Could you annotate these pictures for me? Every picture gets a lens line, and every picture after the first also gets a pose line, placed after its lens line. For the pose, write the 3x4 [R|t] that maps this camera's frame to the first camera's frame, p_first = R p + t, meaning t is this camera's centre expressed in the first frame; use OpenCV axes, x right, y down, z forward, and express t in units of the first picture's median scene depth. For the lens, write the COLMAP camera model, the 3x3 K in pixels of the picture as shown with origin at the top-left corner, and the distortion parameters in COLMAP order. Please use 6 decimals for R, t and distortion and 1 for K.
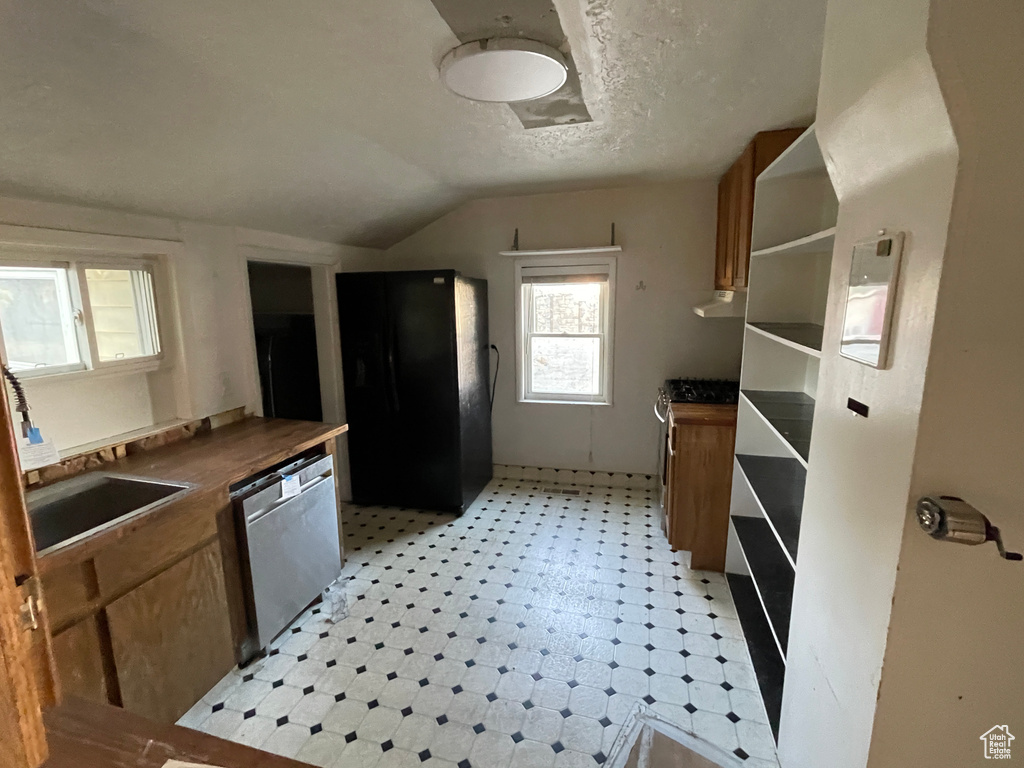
lens RADIAL K [[480.3, 0, 513.0], [0, 480.3, 380.1], [0, 0, 1]] dist [-0.012053, 0.003740]
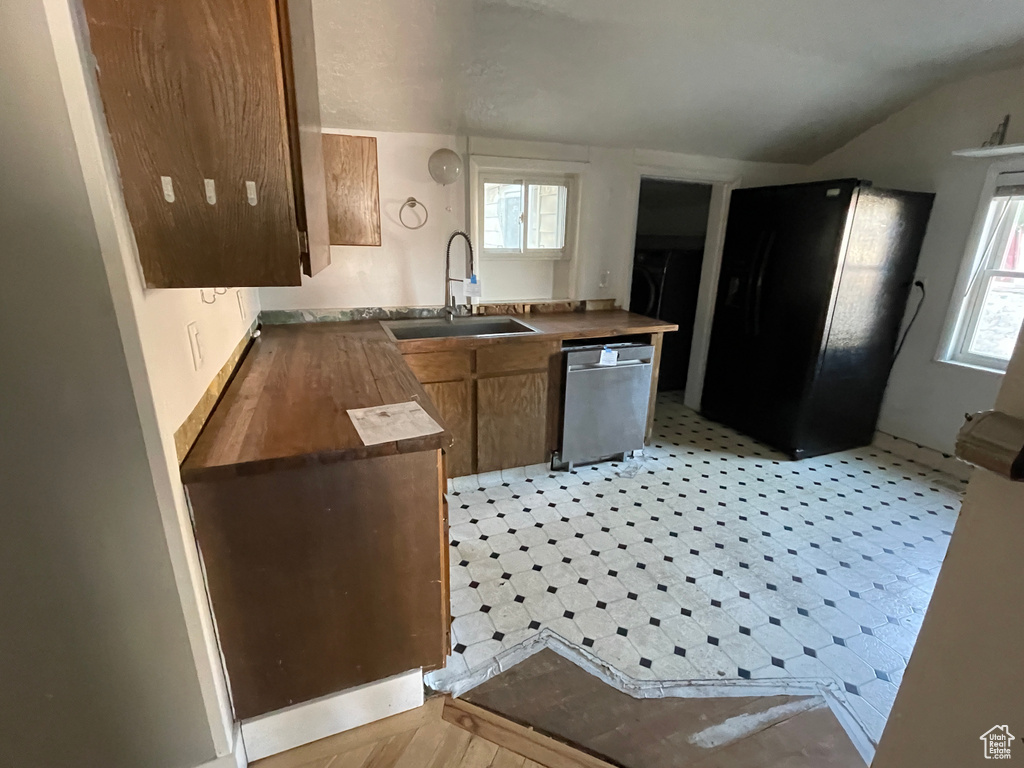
lens RADIAL K [[480.3, 0, 509.9], [0, 480.3, 382.7], [0, 0, 1]] dist [-0.012053, 0.003740]
pose [[0.587510, 0.261741, -0.765718, 0.335665], [-0.166174, 0.965102, 0.202395, 0.064182], [0.791971, 0.008334, 0.610502, 0.009436]]
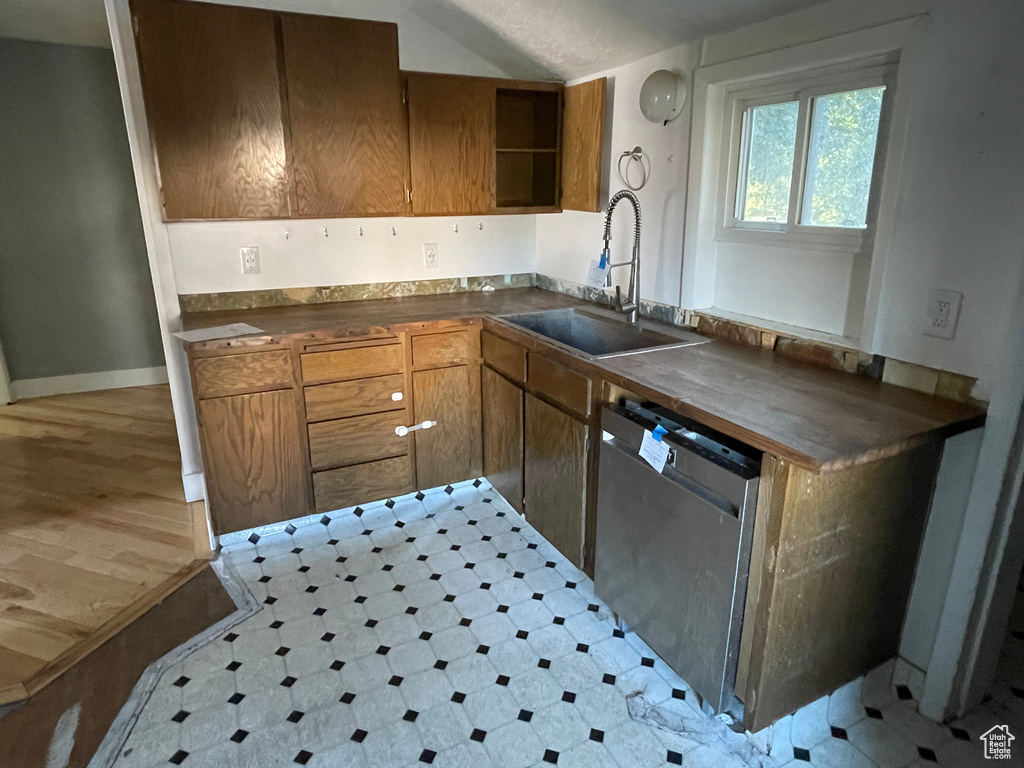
lens RADIAL K [[635.4, 0, 516.7], [0, 635.4, 379.0], [0, 0, 1]] dist [-0.002144, 0.001873]
pose [[-0.748213, 0.194945, -0.634172, 0.146851], [-0.113979, 0.903877, 0.412329, -0.154060], [0.653595, 0.380792, -0.654073, 1.227121]]
